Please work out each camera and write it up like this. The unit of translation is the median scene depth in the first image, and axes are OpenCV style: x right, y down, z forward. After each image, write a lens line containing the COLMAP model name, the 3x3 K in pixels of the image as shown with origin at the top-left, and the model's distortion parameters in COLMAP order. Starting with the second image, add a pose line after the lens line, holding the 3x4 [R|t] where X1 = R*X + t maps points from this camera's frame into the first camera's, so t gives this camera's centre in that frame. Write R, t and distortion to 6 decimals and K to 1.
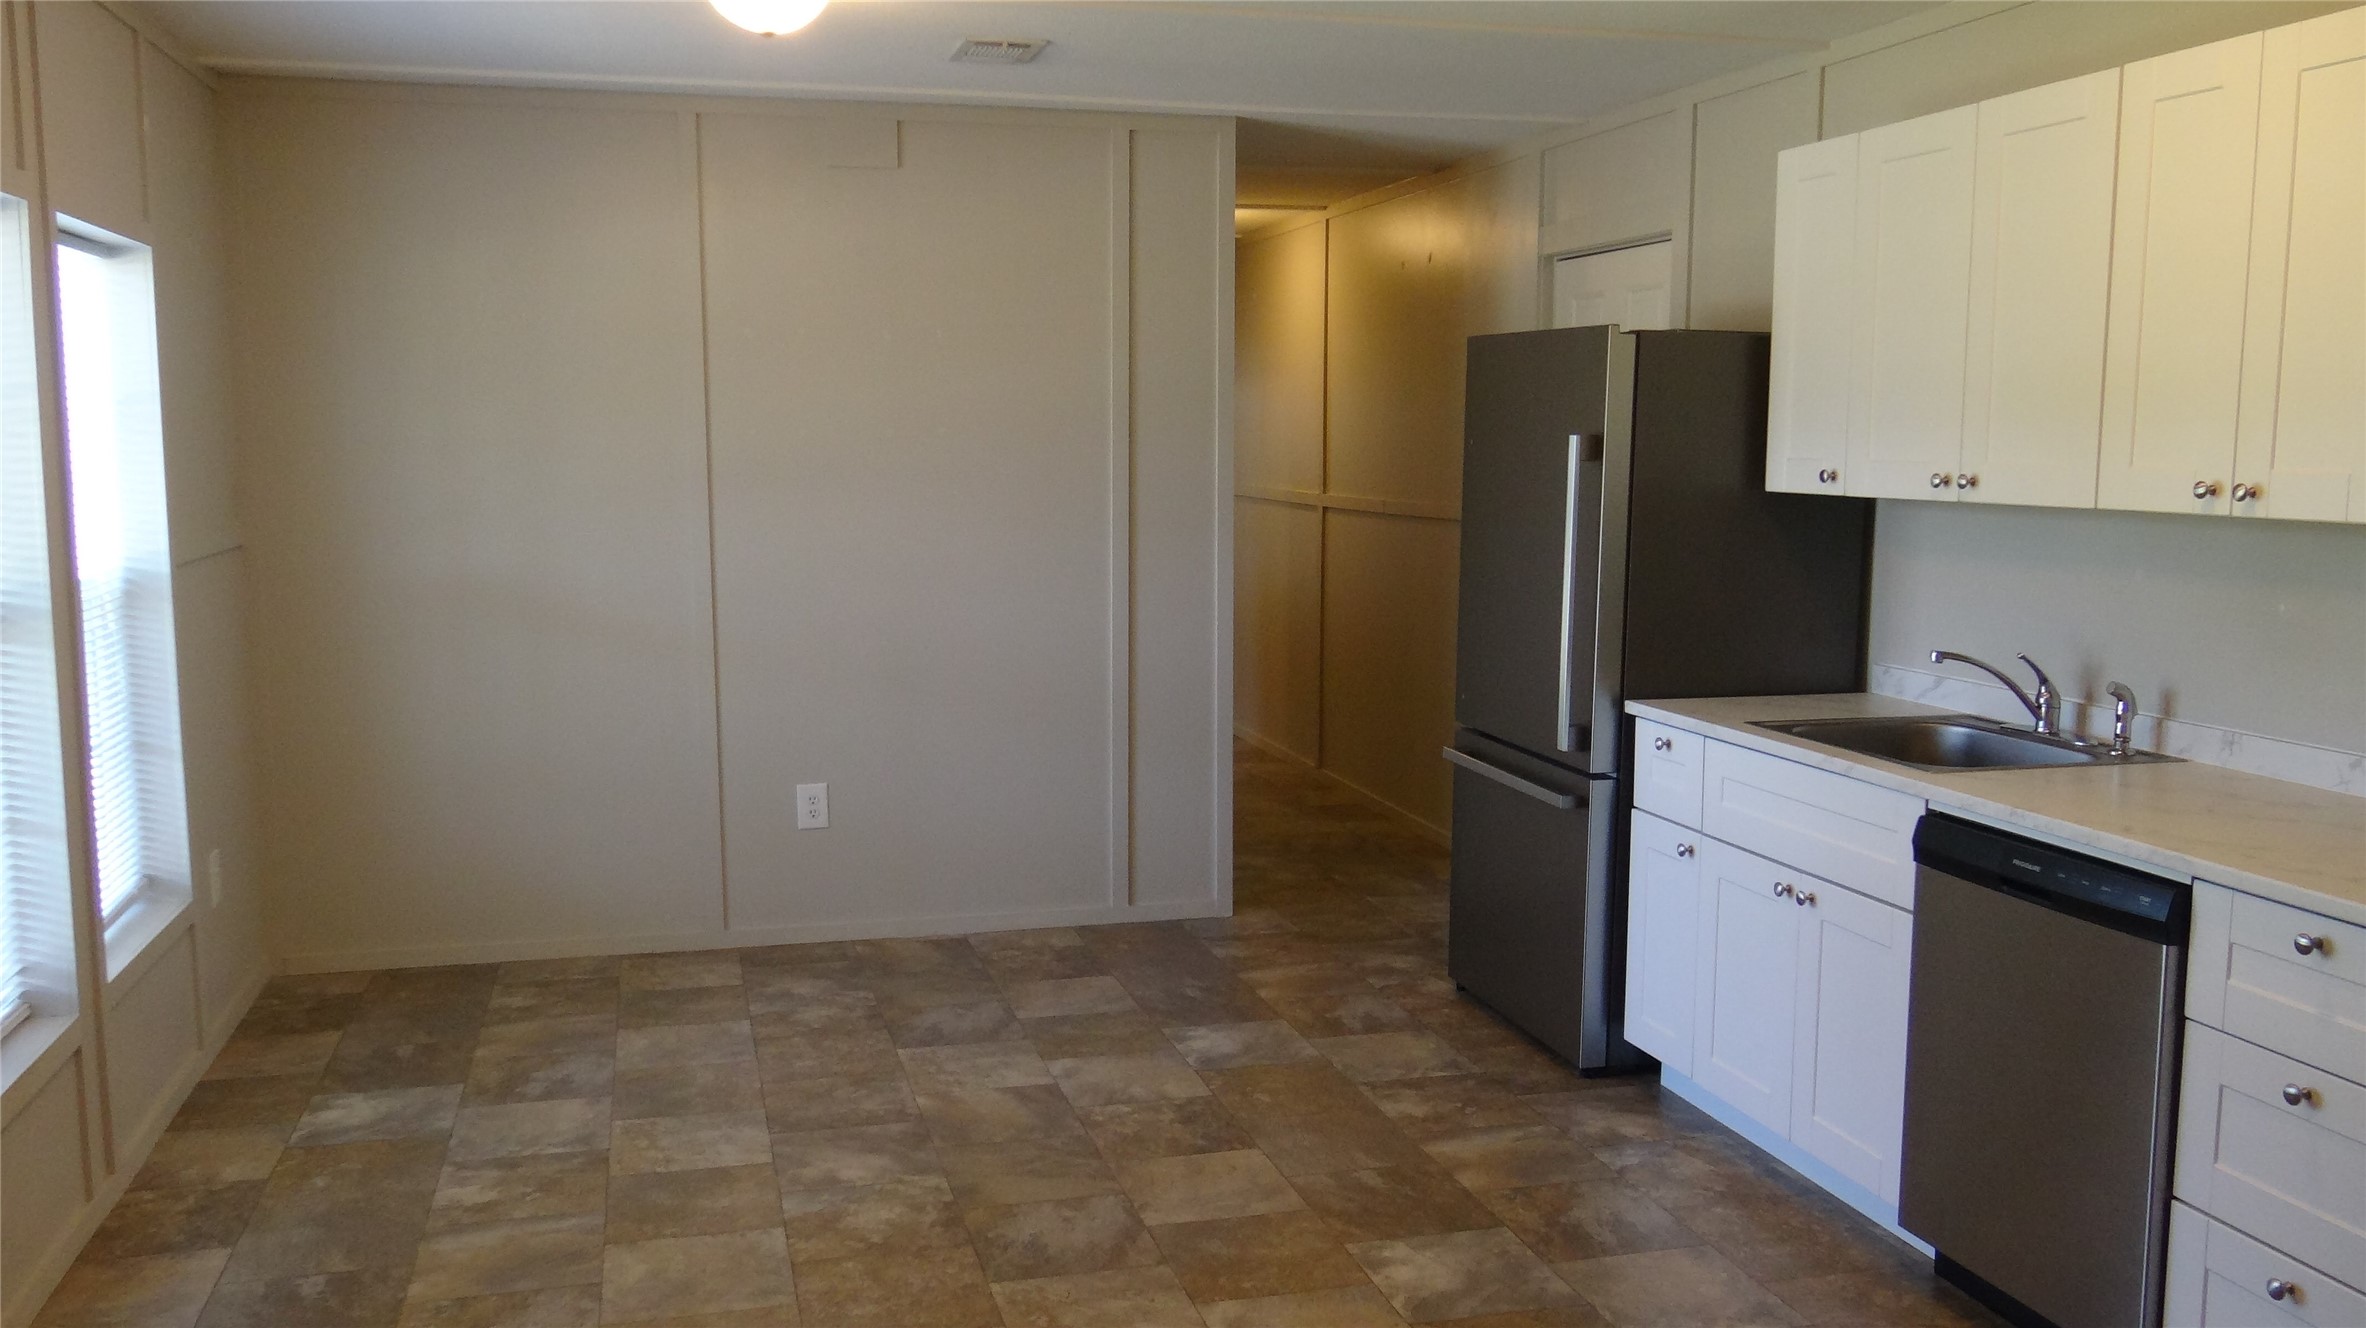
lens RADIAL K [[1964.3, 0, 1179.1], [0, 1964.3, 675.5], [0, 0, 1]] dist [-0.011509, 0.010438]
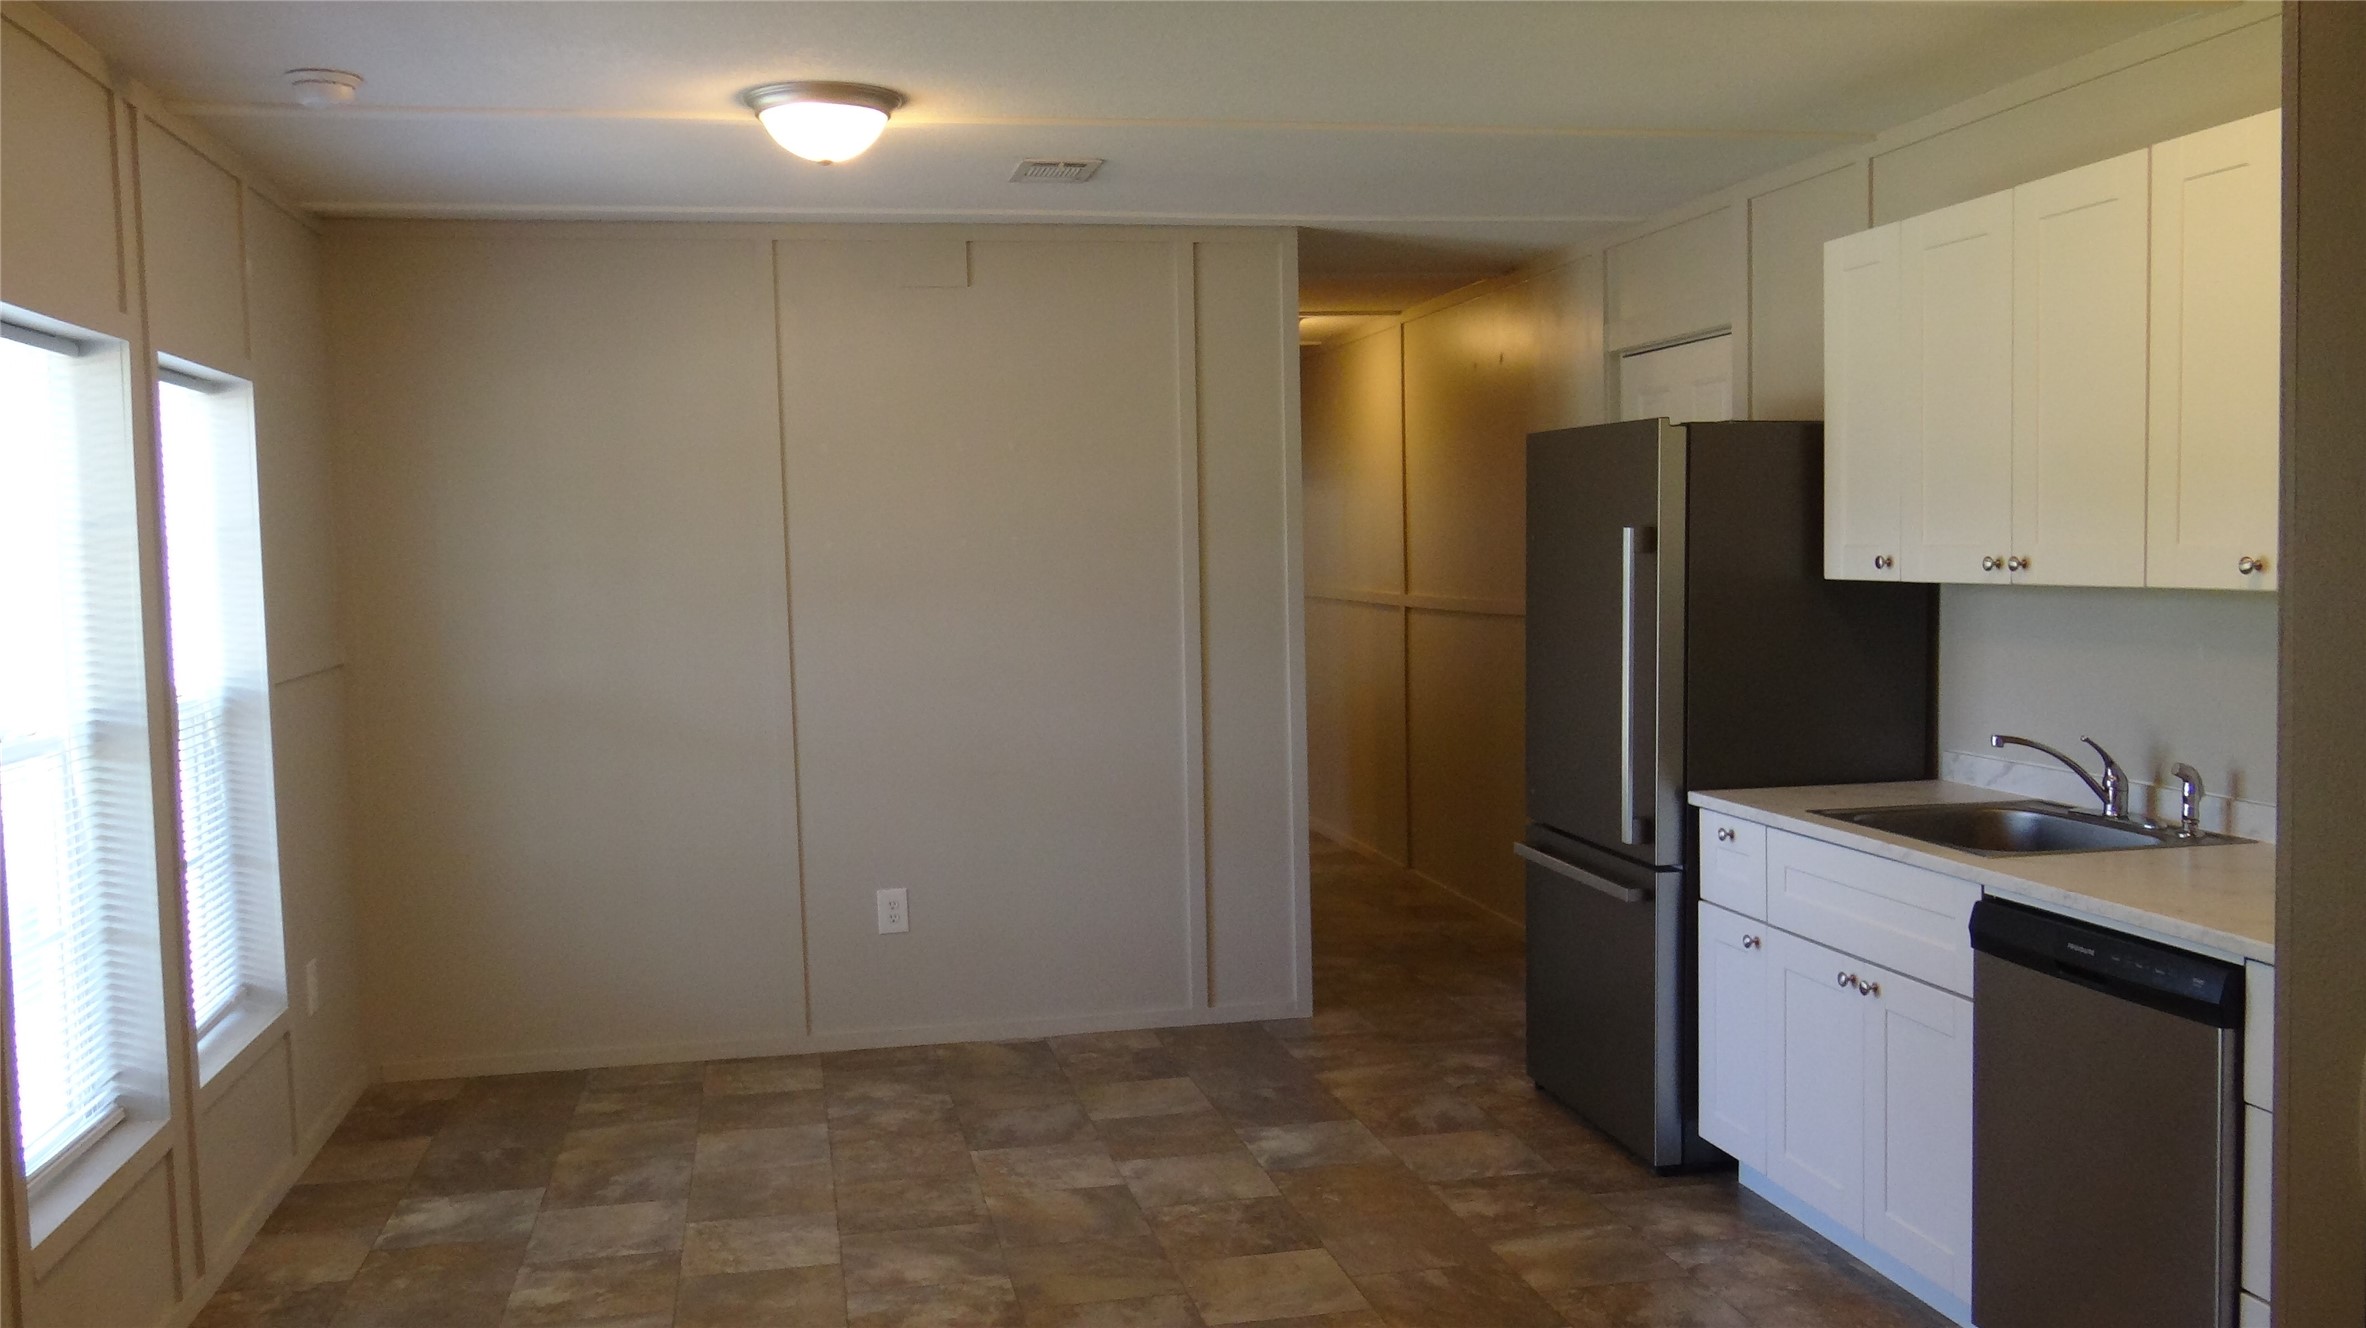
lens RADIAL K [[1964.3, 0, 1179.1], [0, 1964.3, 675.5], [0, 0, 1]] dist [-0.011509, 0.010438]
pose [[0.998143, -0.019703, -0.057645, 0.029757], [0.016524, 0.998344, -0.055108, 0.004800], [0.058635, 0.054053, 0.996815, -0.010990]]
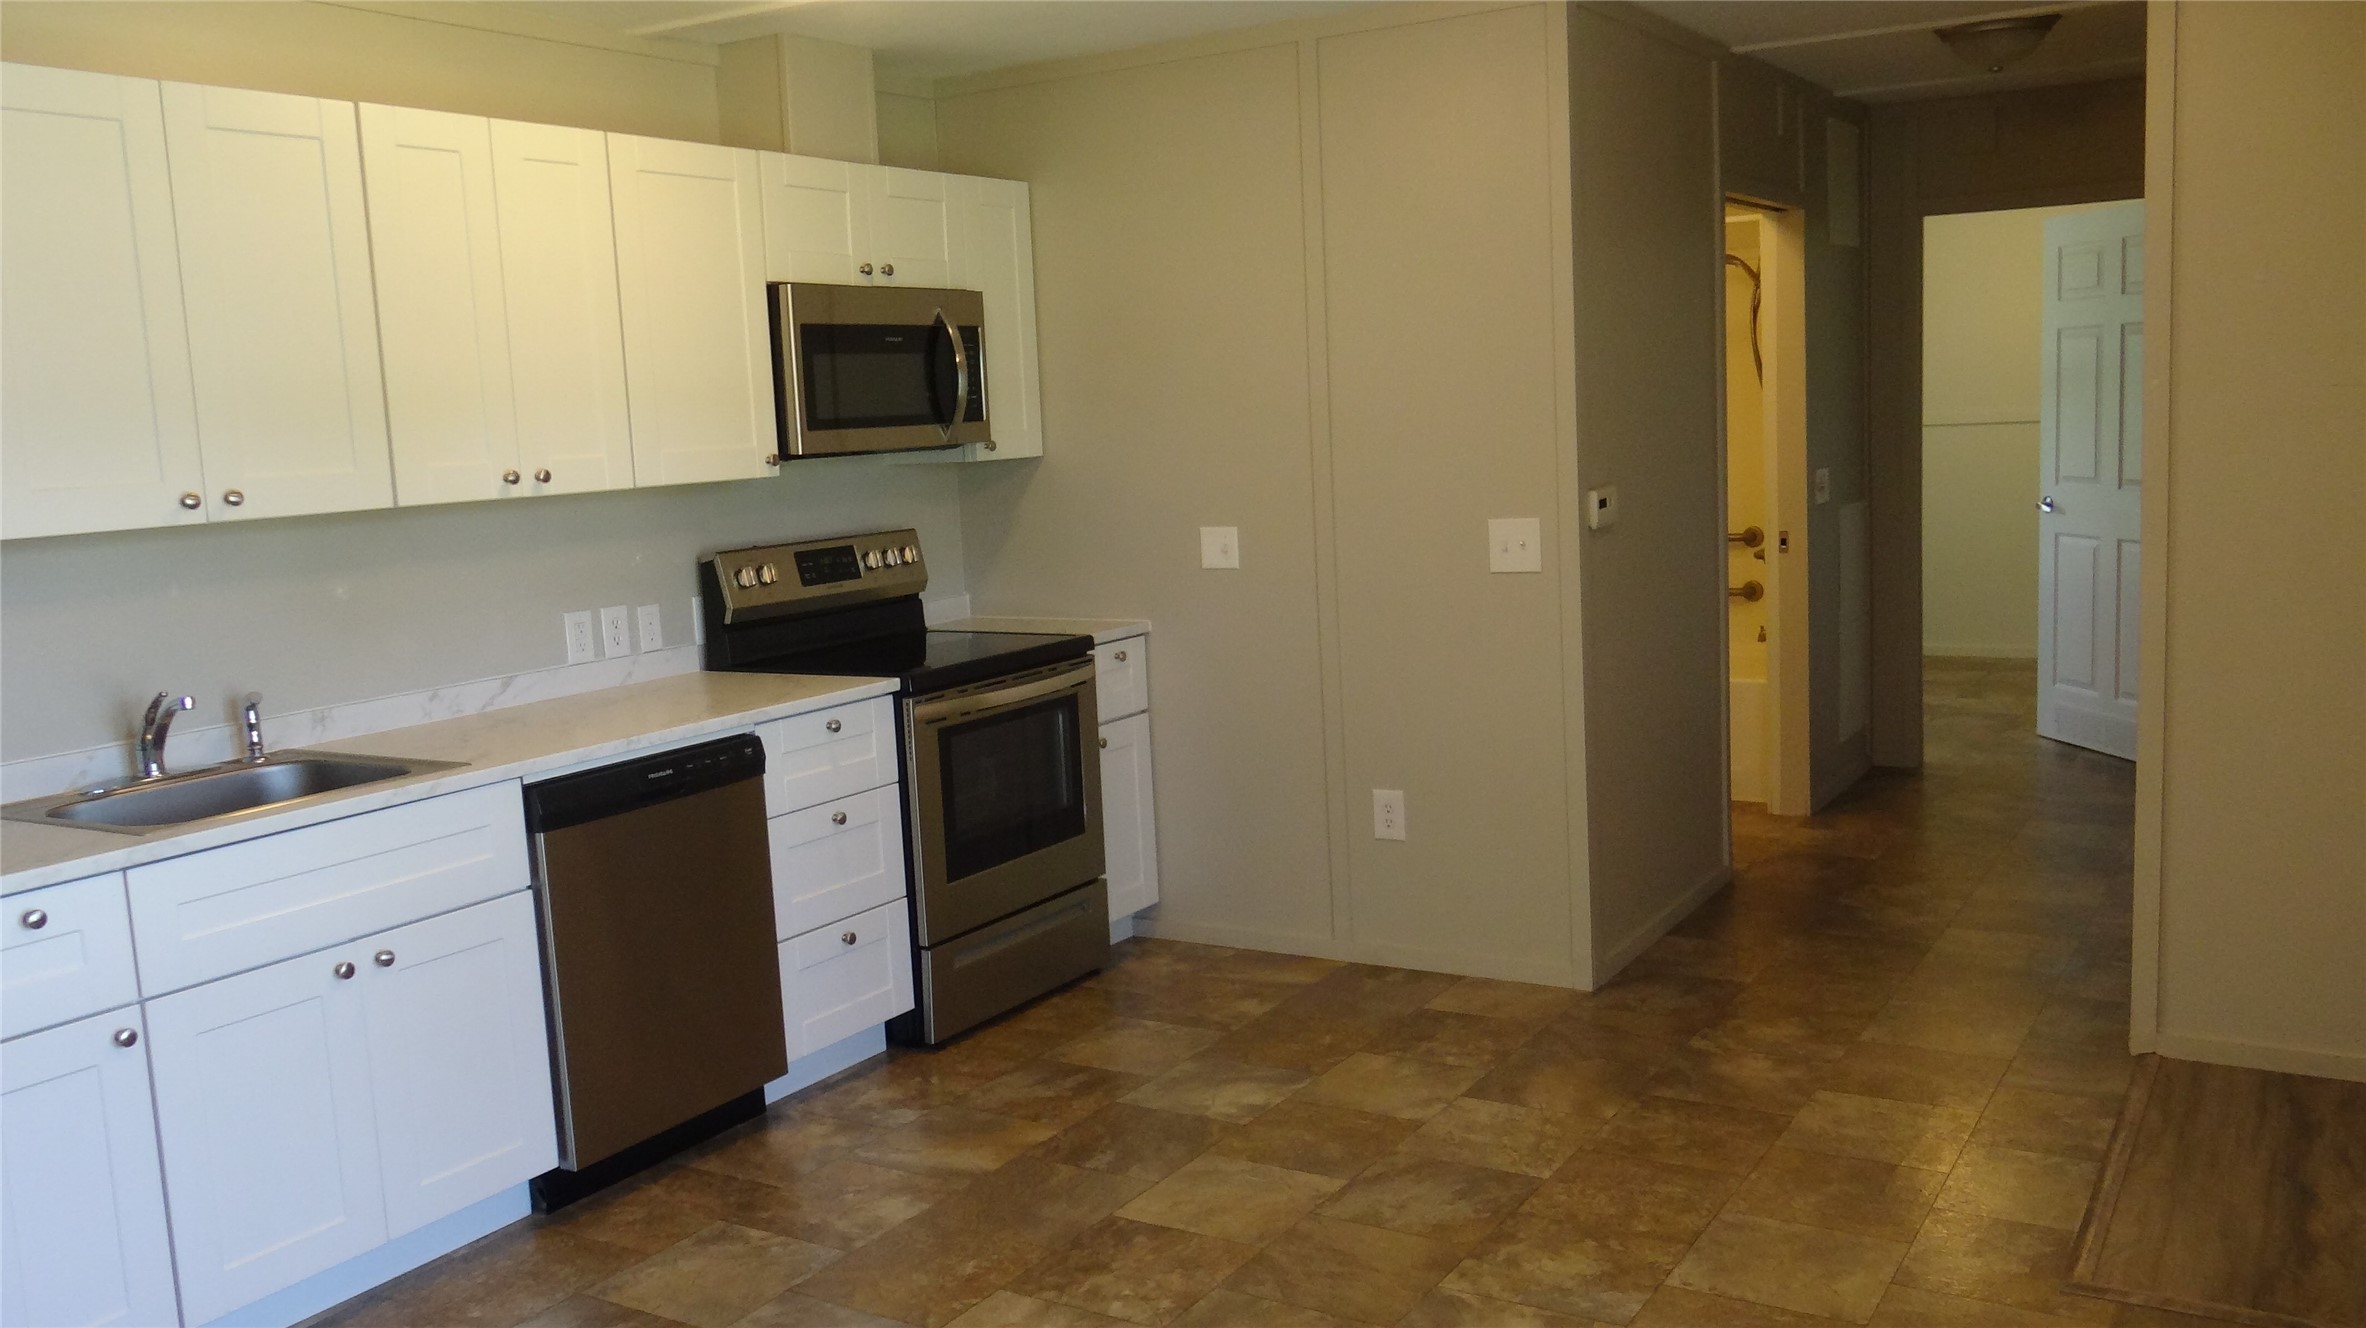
lens RADIAL K [[1964.3, 0, 1179.1], [0, 1964.3, 675.5], [0, 0, 1]] dist [-0.011509, 0.010438]
pose [[-0.686789, -0.069027, 0.723571, -0.597285], [0.132757, 0.966823, 0.218242, -0.180563], [-0.714630, 0.245945, -0.654840, 1.484595]]
